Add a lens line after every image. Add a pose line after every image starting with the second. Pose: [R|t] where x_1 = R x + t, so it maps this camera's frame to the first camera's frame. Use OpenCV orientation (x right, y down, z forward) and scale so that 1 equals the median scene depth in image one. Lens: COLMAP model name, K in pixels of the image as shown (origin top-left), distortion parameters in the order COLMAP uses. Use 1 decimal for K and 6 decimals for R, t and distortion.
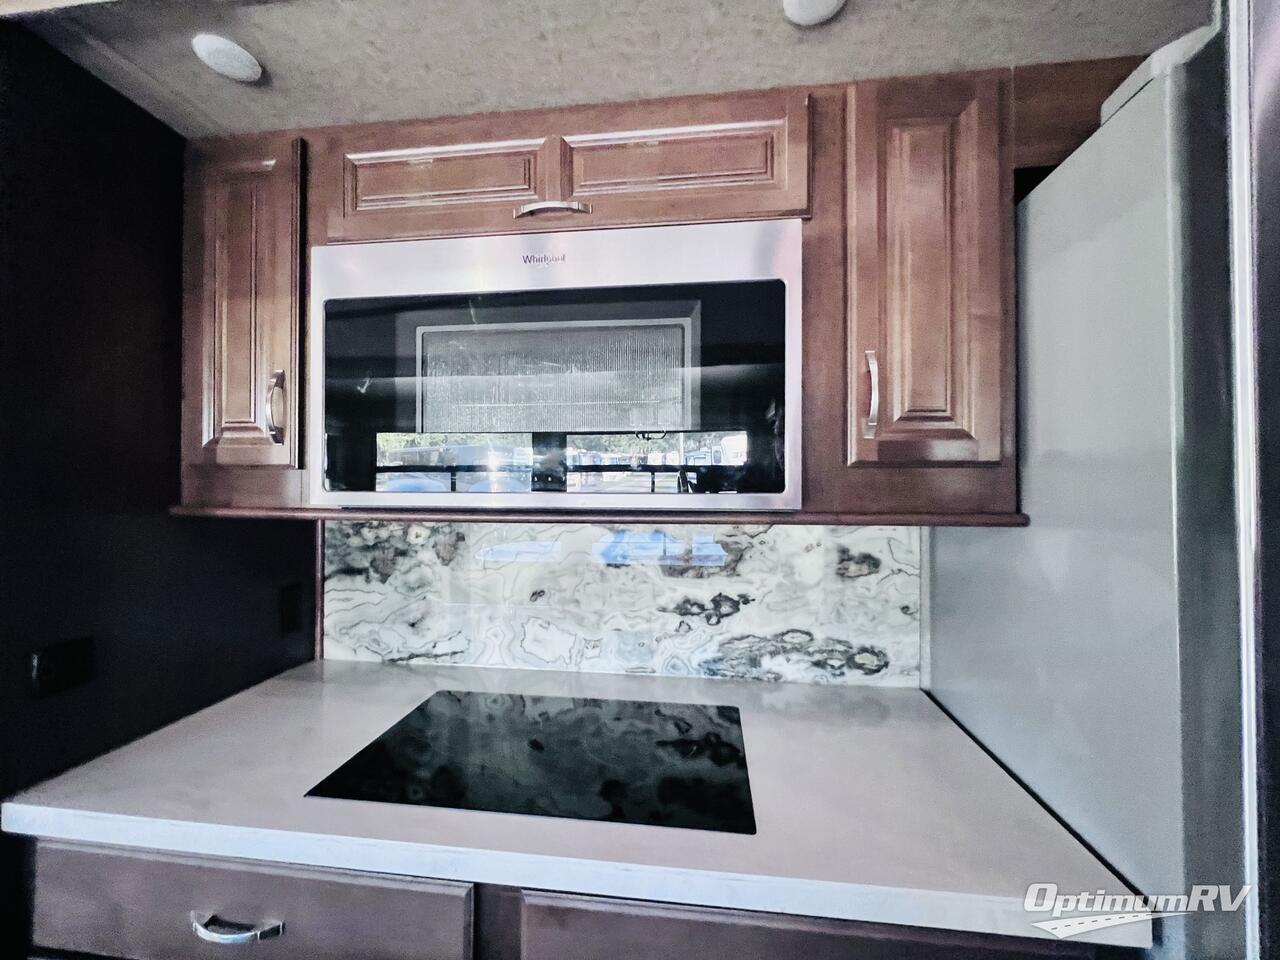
lens RADIAL K [[515.5, 0, 633.6], [0, 515.5, 480.6], [0, 0, 1]] dist [-0.000941, 0.001478]
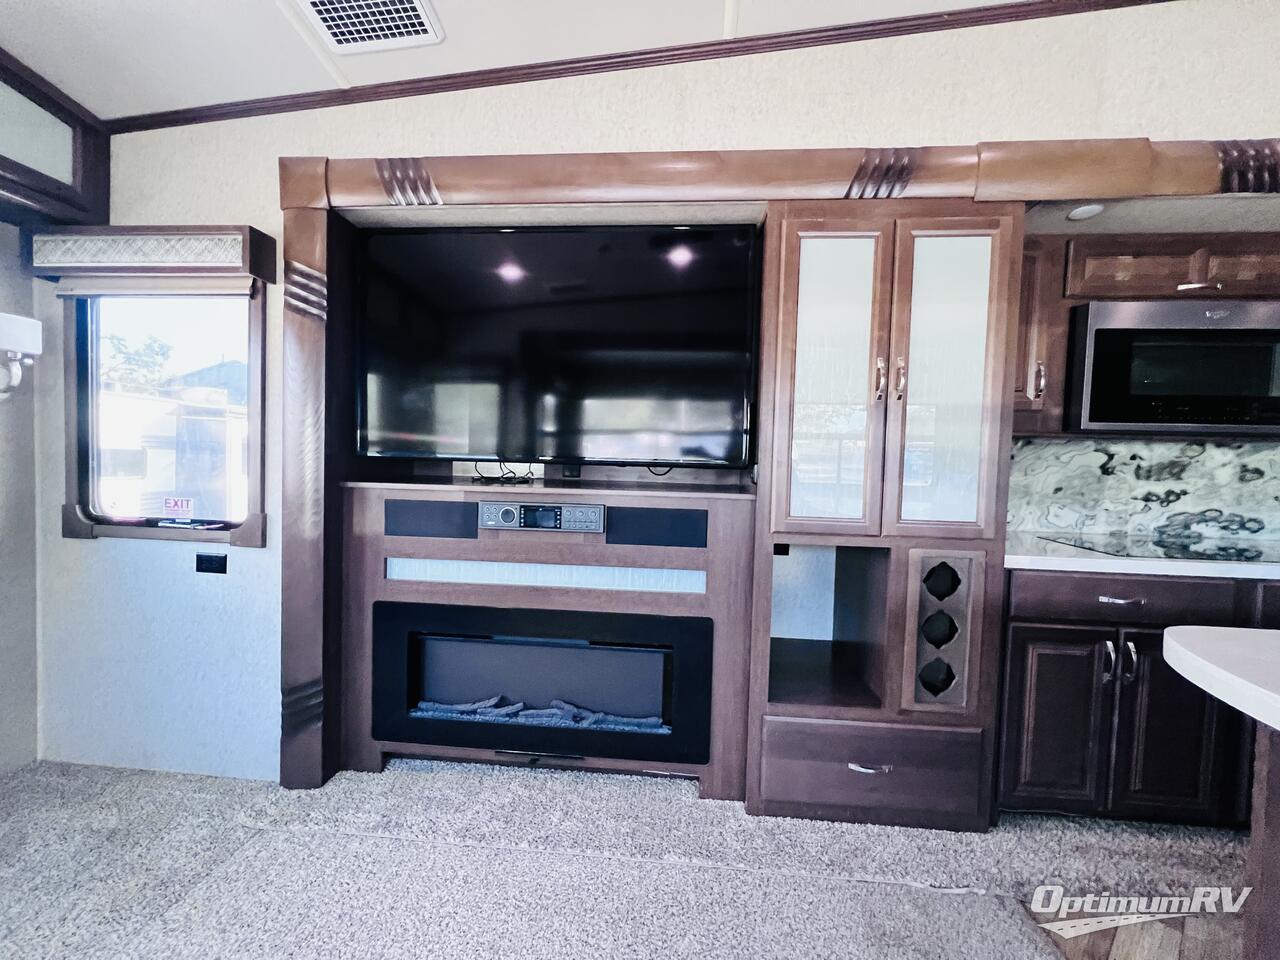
lens RADIAL K [[515.5, 0, 634.3], [0, 515.5, 474.7], [0, 0, 1]] dist [-0.000941, 0.001478]
pose [[0.998664, 0.020145, 0.047588, -1.788252], [-0.023064, 0.997835, 0.061597, 0.099862], [-0.046244, -0.062612, 0.996966, -0.707392]]
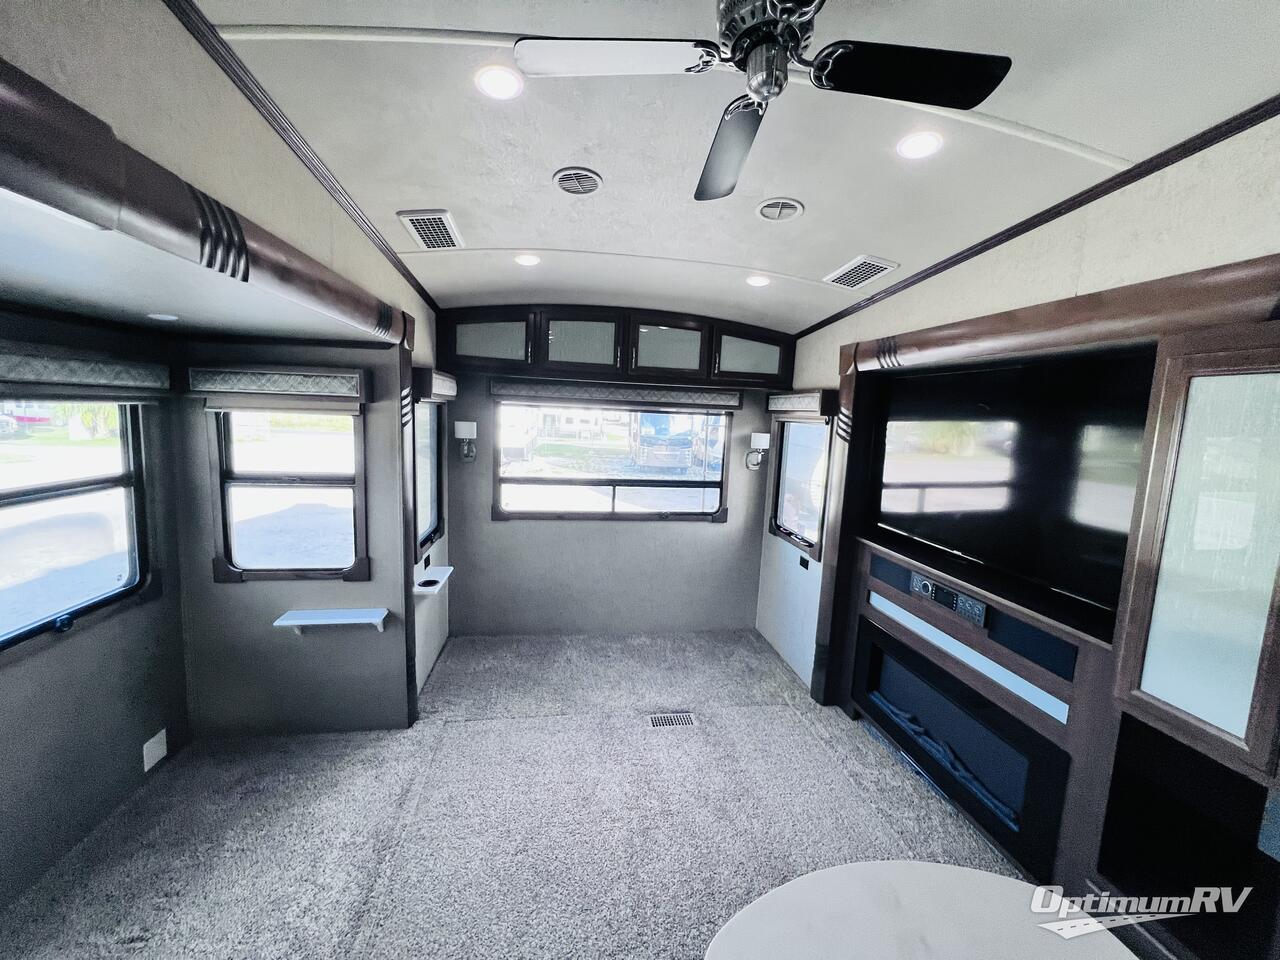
lens RADIAL K [[515.5, 0, 640.7], [0, 515.5, 477.0], [0, 0, 1]] dist [-0.000941, 0.001478]
pose [[0.286884, 0.129796, -0.949131, -0.547363], [-0.021001, 0.991393, 0.129228, -0.344575], [0.957735, -0.017141, 0.287141, -0.834370]]
